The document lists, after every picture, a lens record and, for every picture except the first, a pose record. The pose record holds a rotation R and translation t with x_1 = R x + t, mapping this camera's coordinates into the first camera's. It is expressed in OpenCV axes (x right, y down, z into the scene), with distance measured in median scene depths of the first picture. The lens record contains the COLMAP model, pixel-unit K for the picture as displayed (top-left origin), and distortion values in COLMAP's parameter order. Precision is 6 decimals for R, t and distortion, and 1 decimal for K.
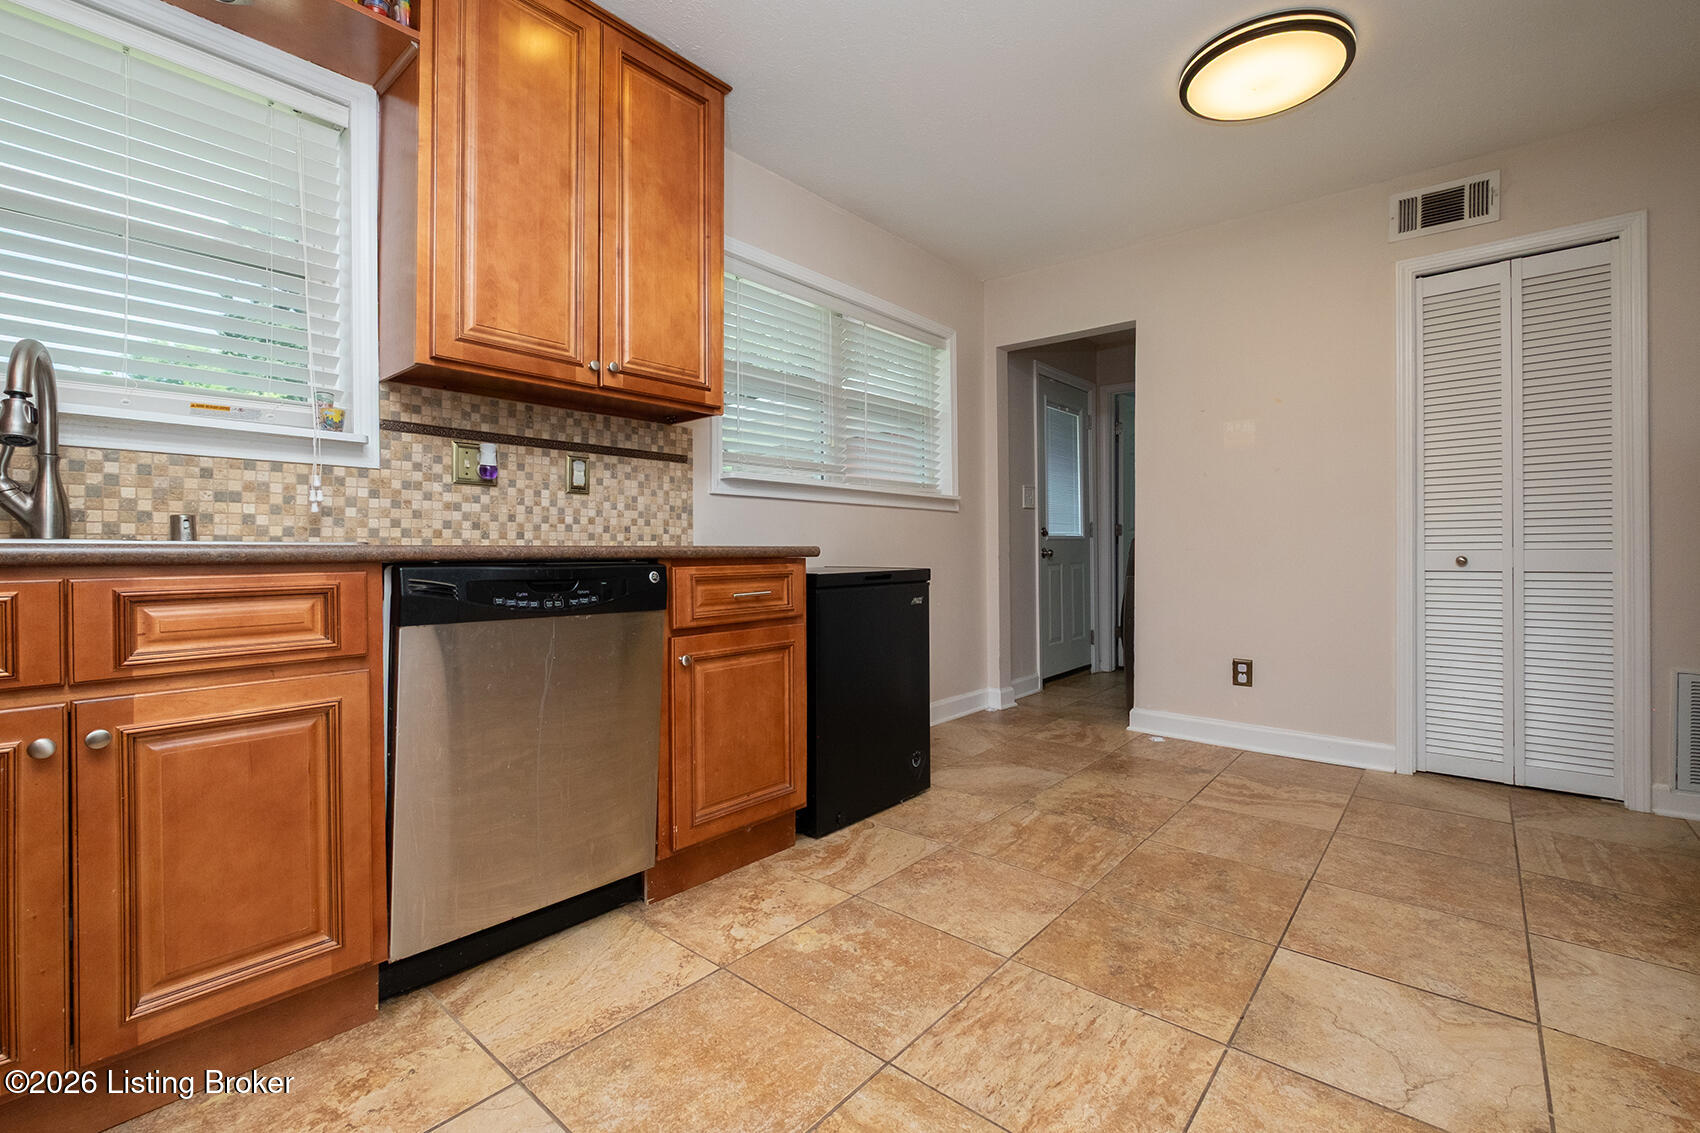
lens RADIAL K [[745.4, 0, 850.4], [0, 745.4, 548.1], [0, 0, 1]] dist [-0.003809, -0.001778]
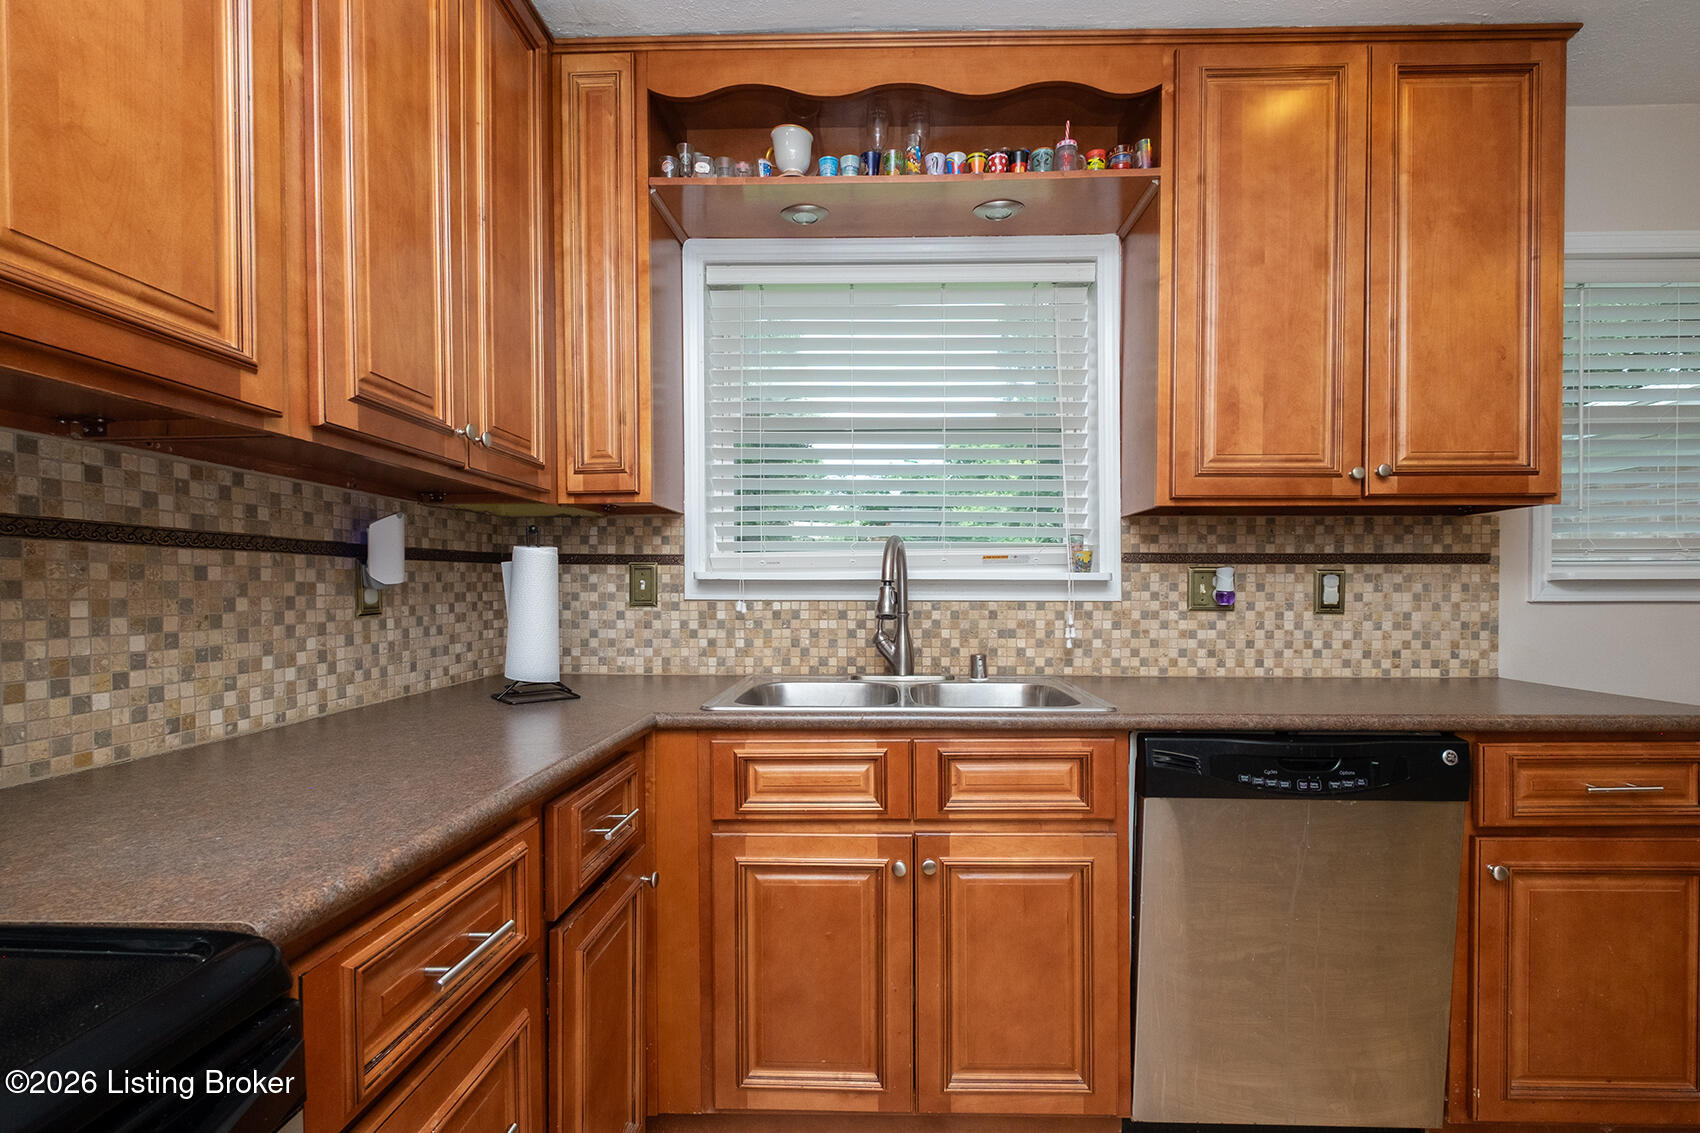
lens RADIAL K [[745.4, 0, 854.9], [0, 745.4, 599.7], [0, 0, 1]] dist [-0.003809, -0.001778]
pose [[0.628408, 0.014561, -0.777747, -0.054506], [0.002735, 0.999777, 0.020927, -0.130706], [0.777879, -0.015277, 0.628229, 0.052464]]
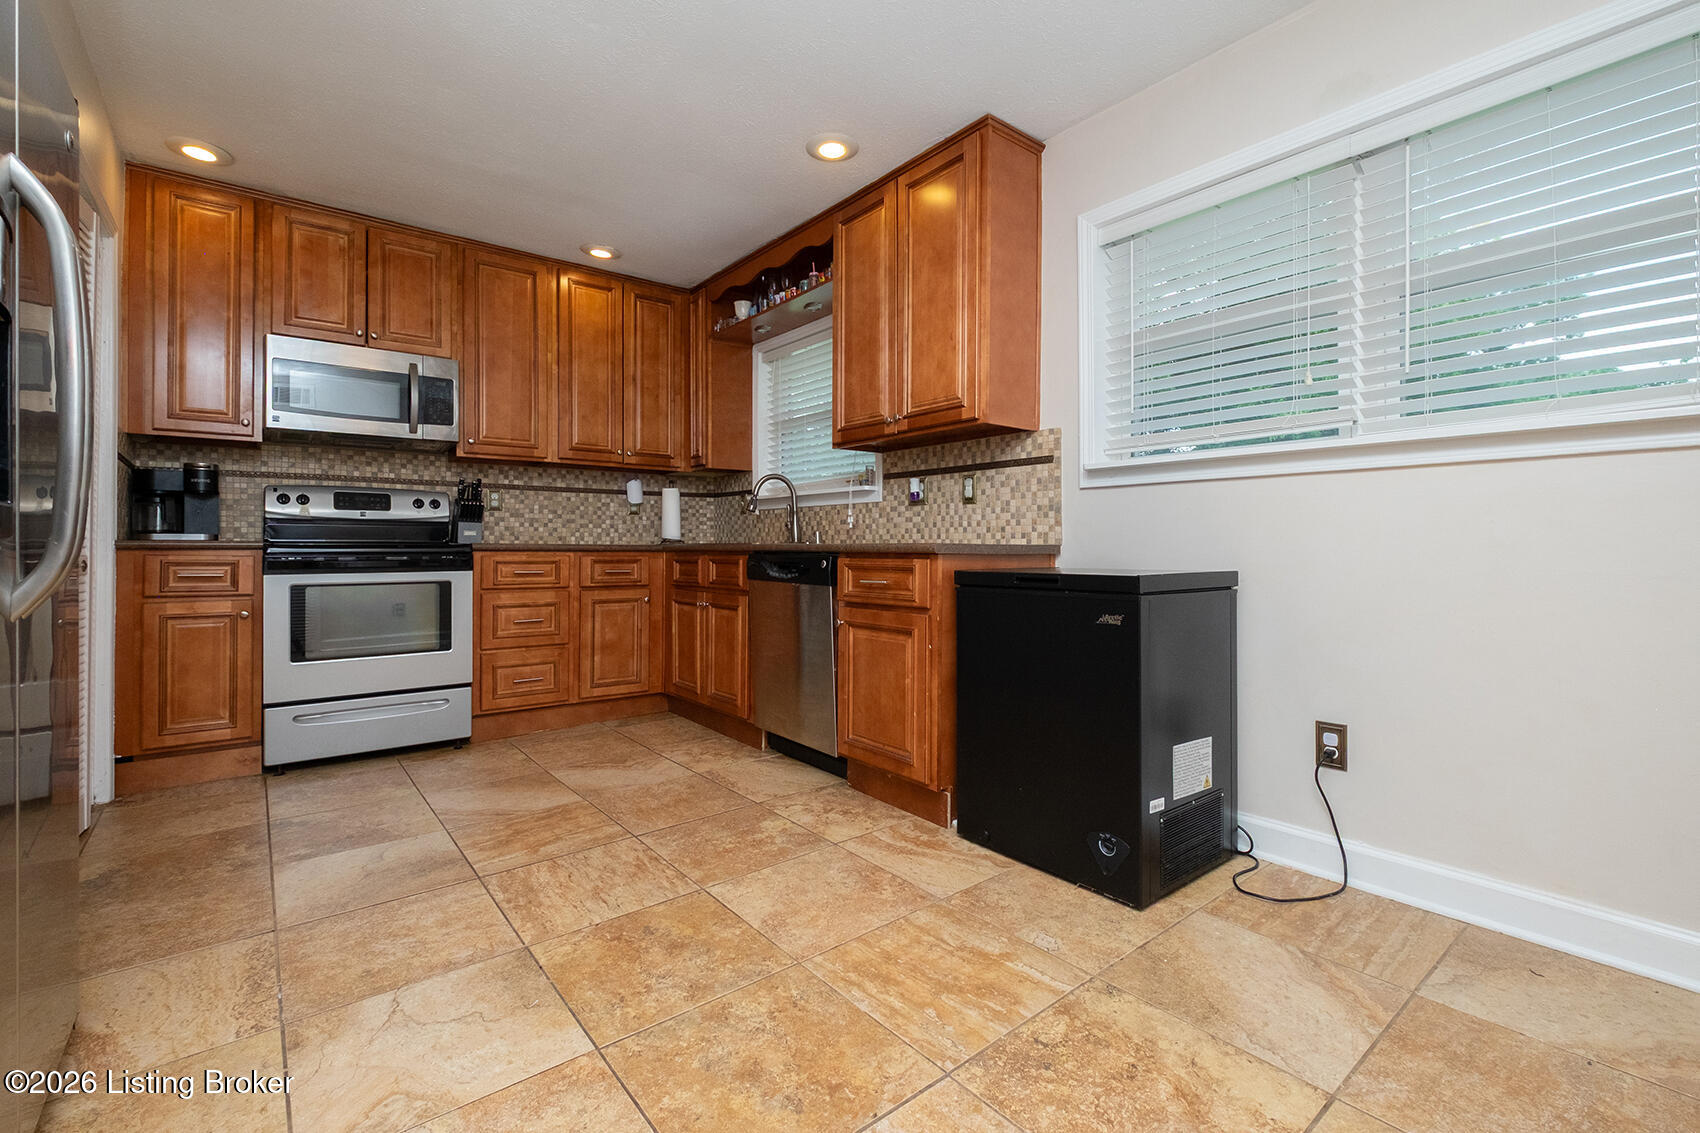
lens RADIAL K [[745.4, 0, 850.2], [0, 745.4, 541.3], [0, 0, 1]] dist [-0.003809, -0.001778]
pose [[-0.192375, -0.005002, -0.981309, 1.161940], [0.003011, 0.999979, -0.005687, 0.000361], [0.981317, -0.004049, -0.192356, 1.265473]]
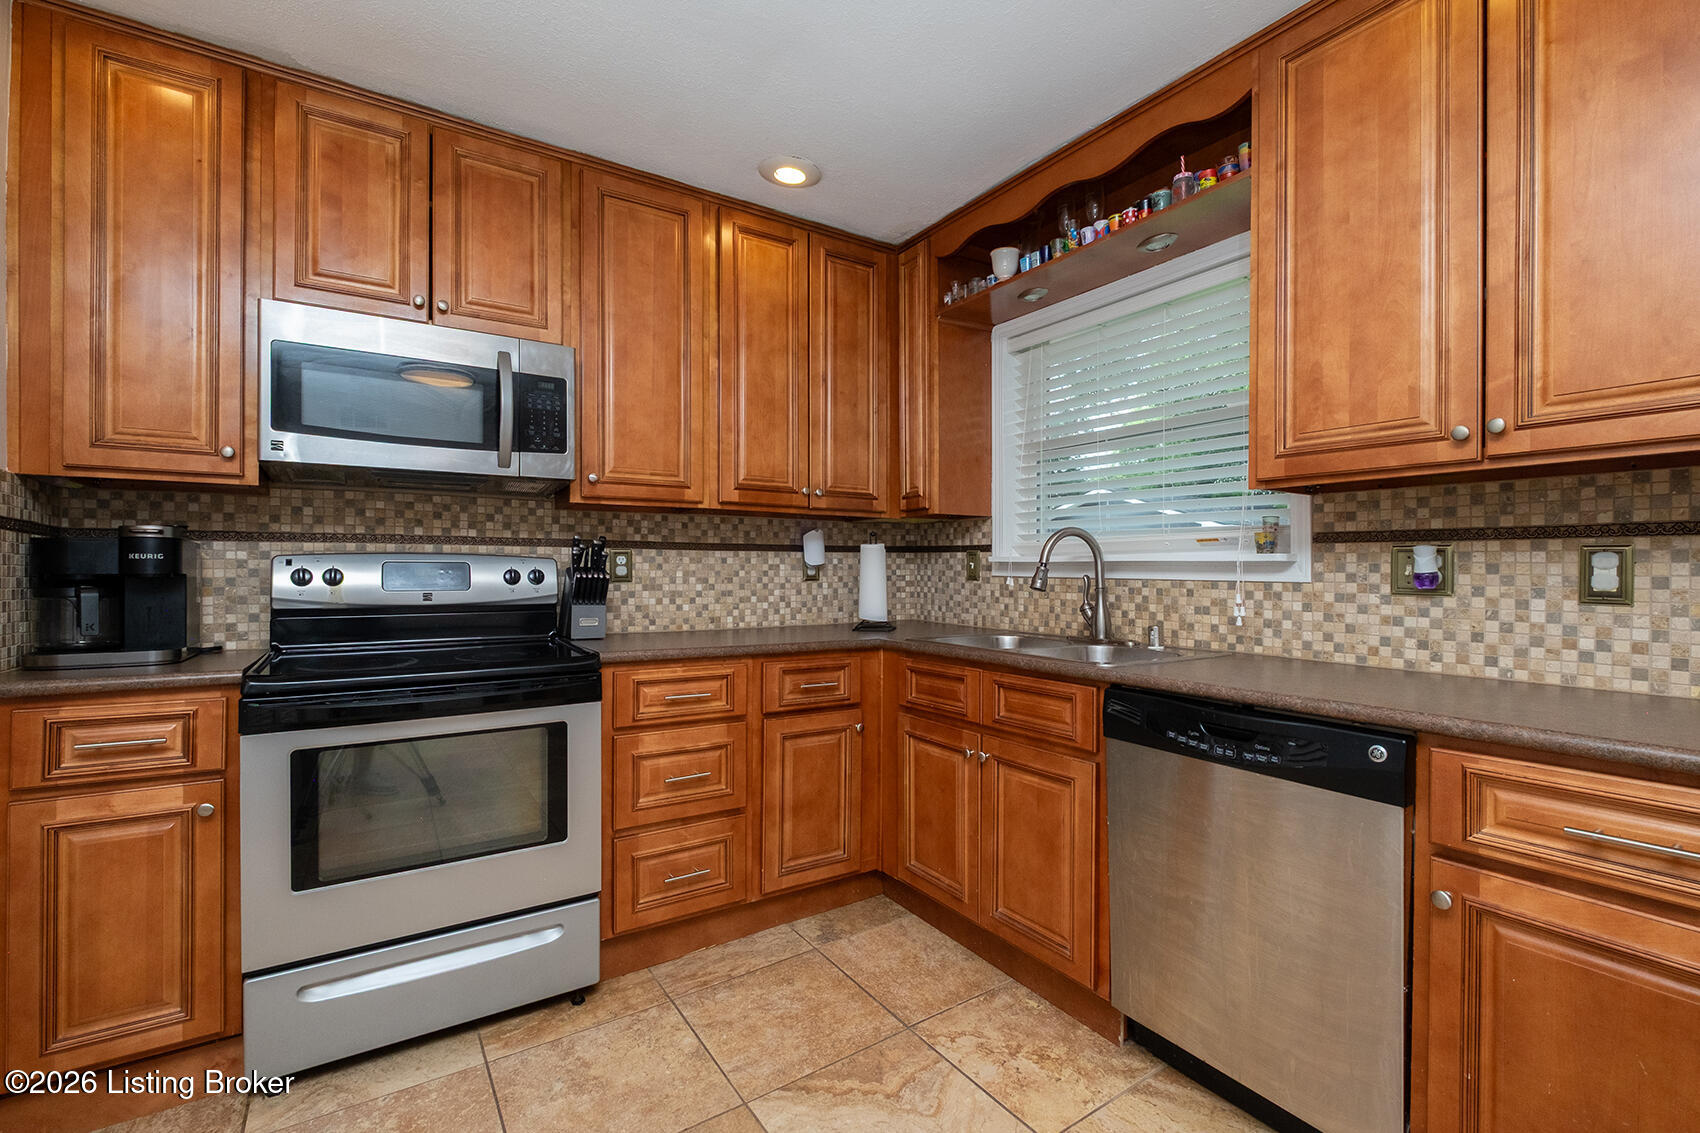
lens RADIAL K [[745.4, 0, 850.9], [0, 745.4, 567.2], [0, 0, 1]] dist [-0.003809, -0.001778]
pose [[-0.281045, -0.000647, -0.959694, 0.506497], [0.000822, 0.999999, -0.000915, -0.126143], [0.959694, -0.001046, -0.281045, 0.679814]]
